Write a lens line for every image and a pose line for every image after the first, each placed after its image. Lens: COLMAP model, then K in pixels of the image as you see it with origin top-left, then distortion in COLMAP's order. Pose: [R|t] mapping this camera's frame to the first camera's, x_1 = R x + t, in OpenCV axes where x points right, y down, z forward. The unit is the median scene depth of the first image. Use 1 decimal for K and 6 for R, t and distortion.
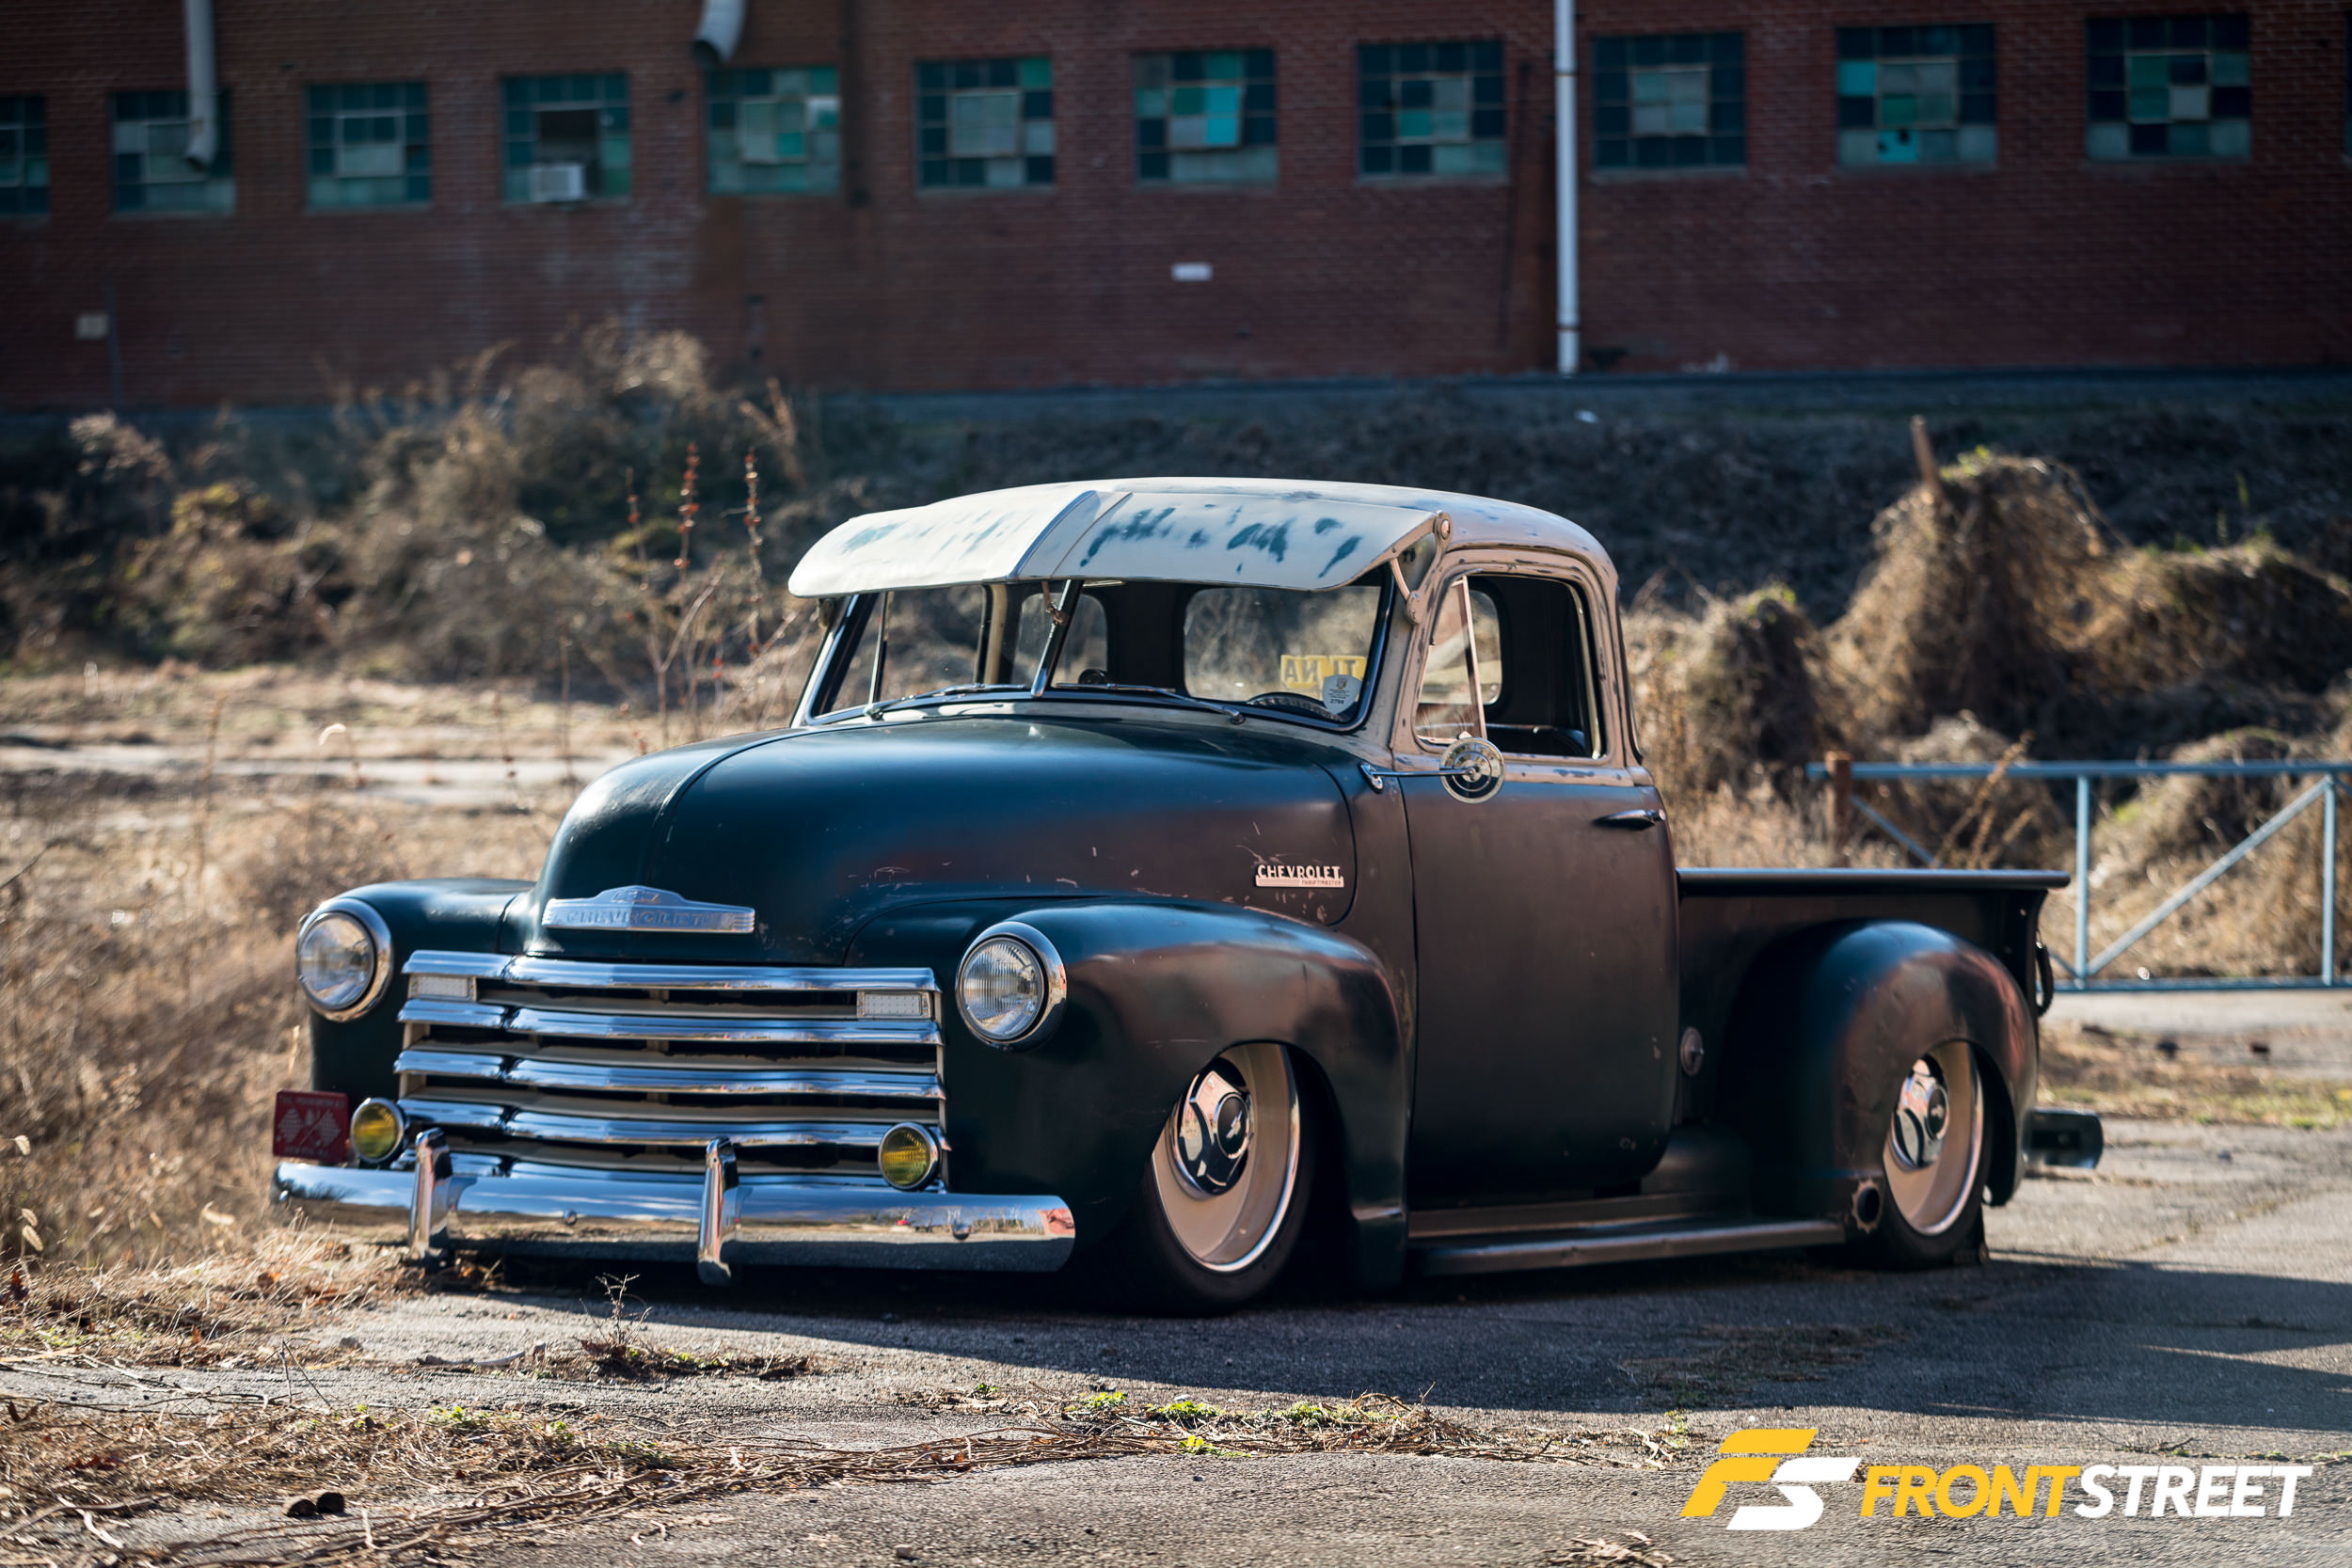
lens RADIAL K [[6813.5, 0, 1176.0], [0, 6813.5, 784.0], [0, 0, 1]] dist [-0.124917, -0.595183]
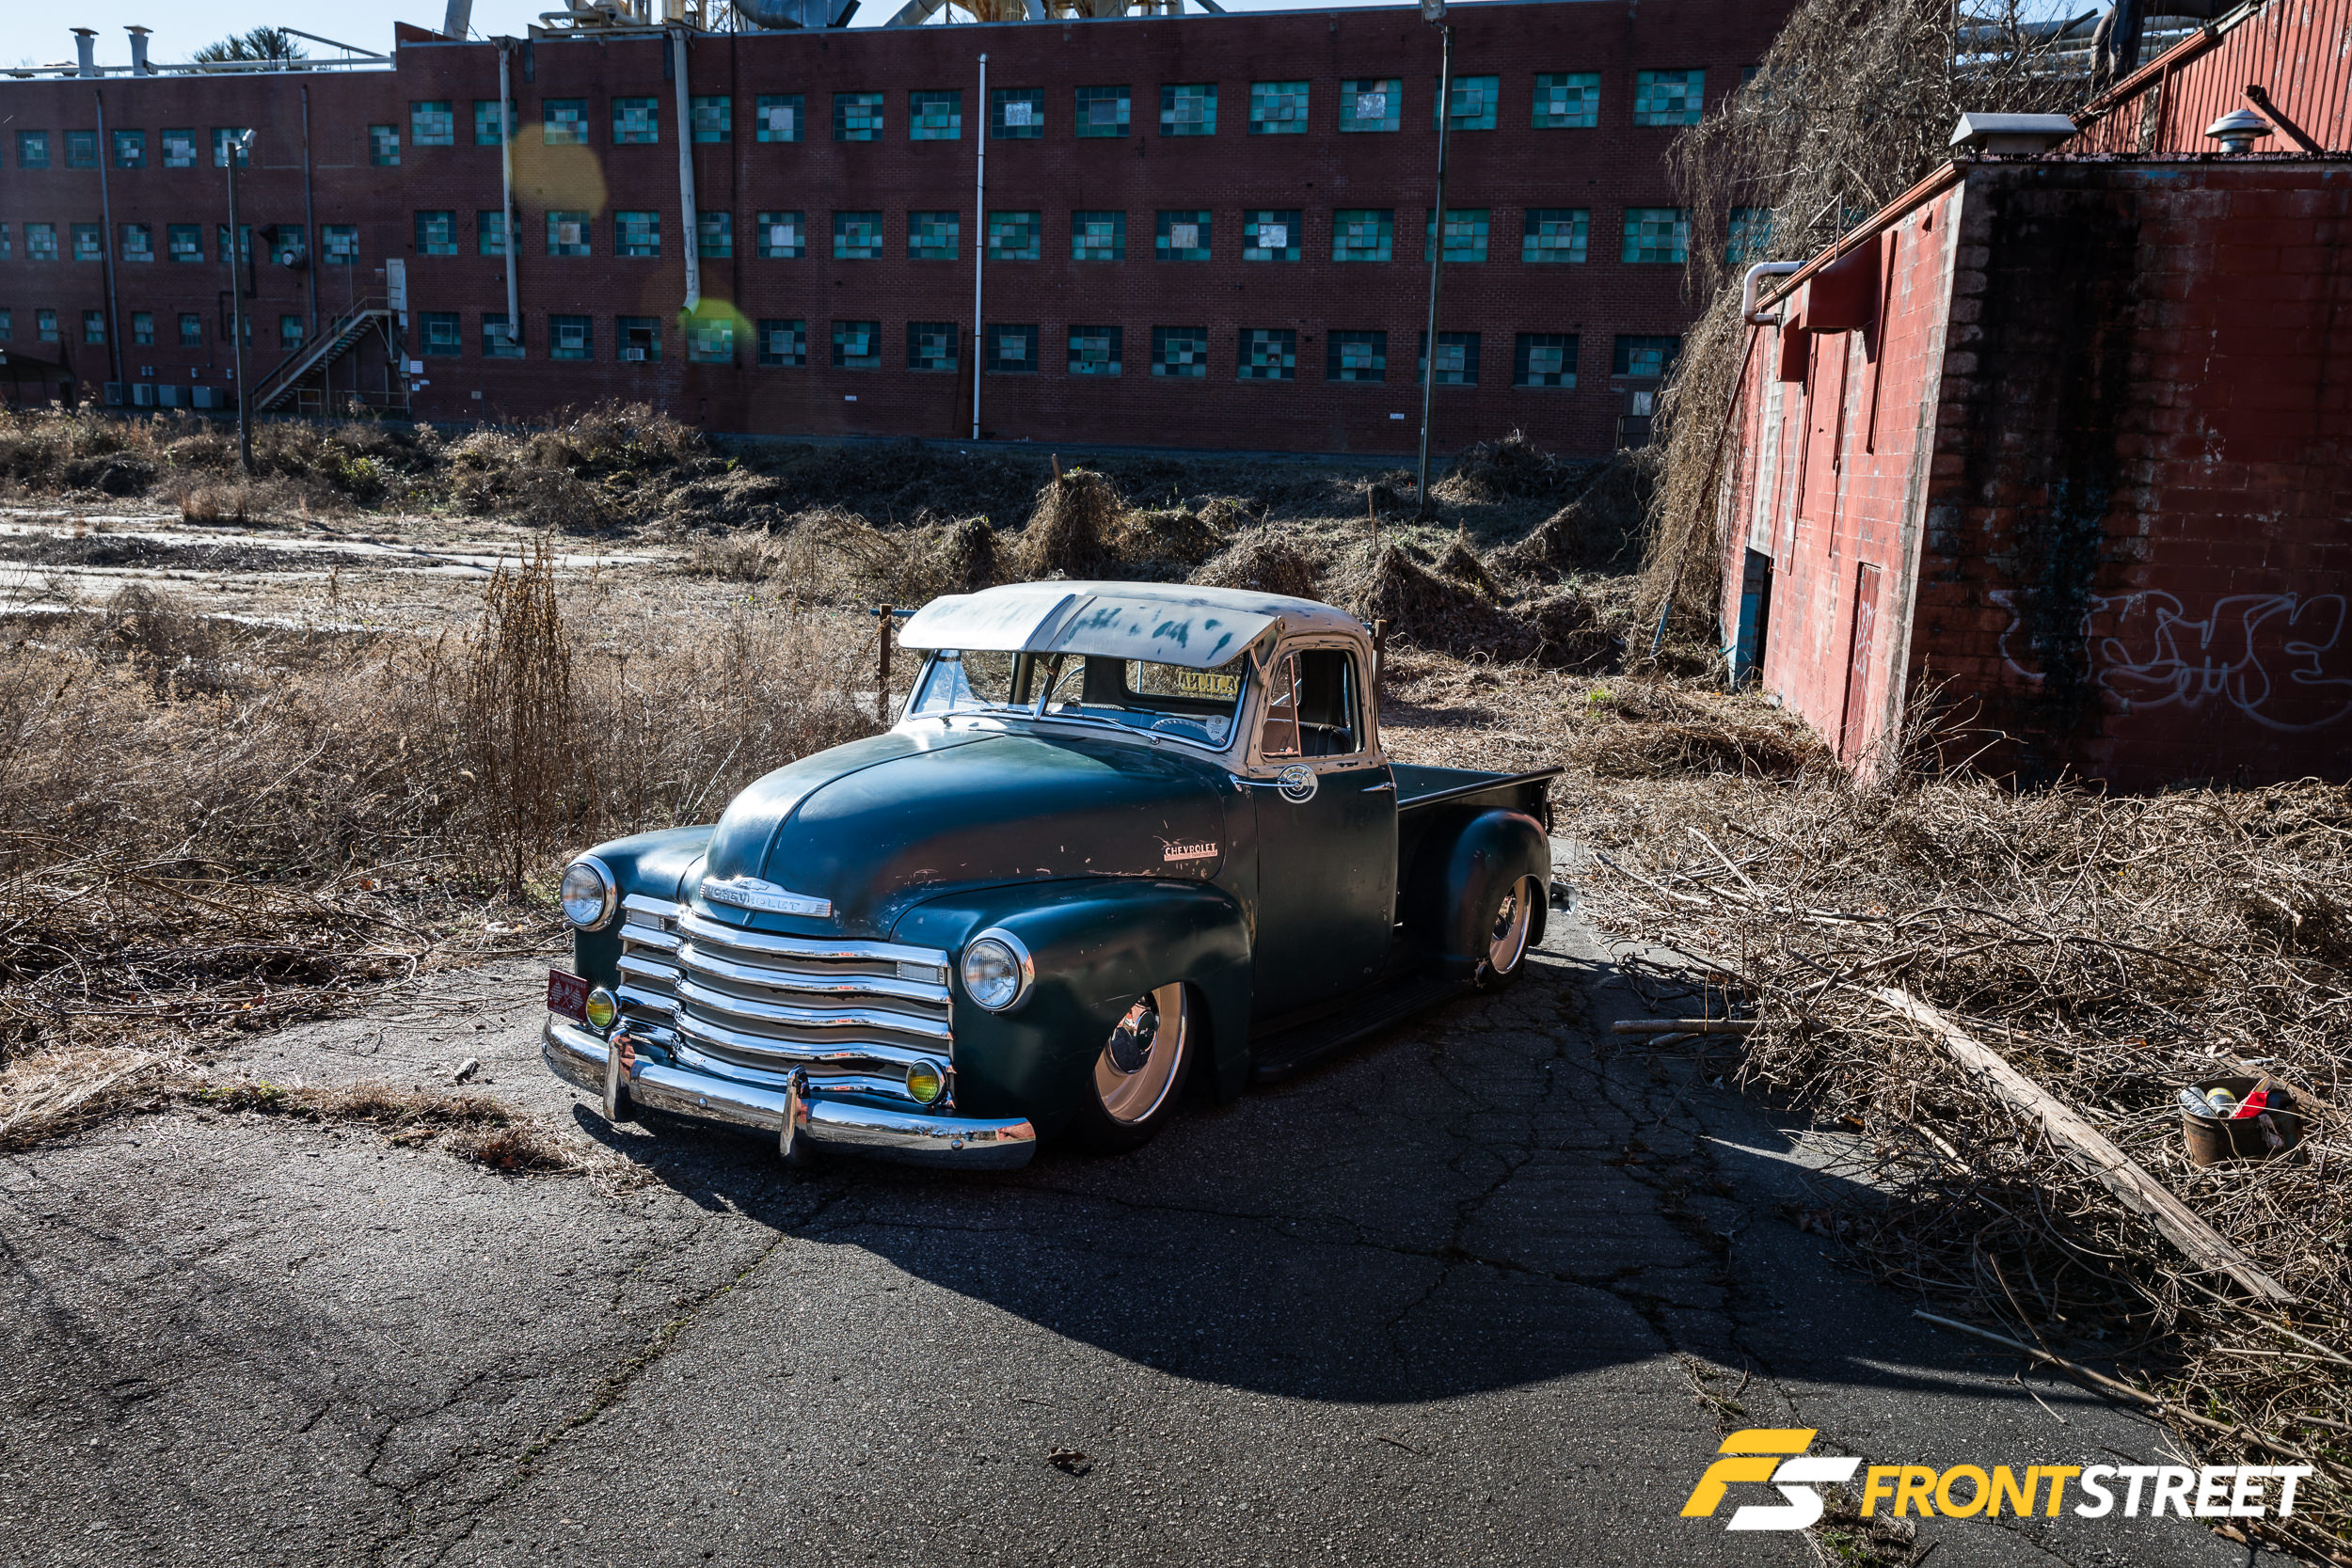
lens RADIAL K [[1834.1, 0, 1176.0], [0, 1834.1, 784.0], [0, 0, 1]] dist [0.007675, 0.004577]
pose [[0.999215, 0.027456, 0.028565, 0.001601], [-0.030747, 0.992055, 0.121989, -0.054449], [-0.024988, -0.122771, 0.992120, 0.559623]]
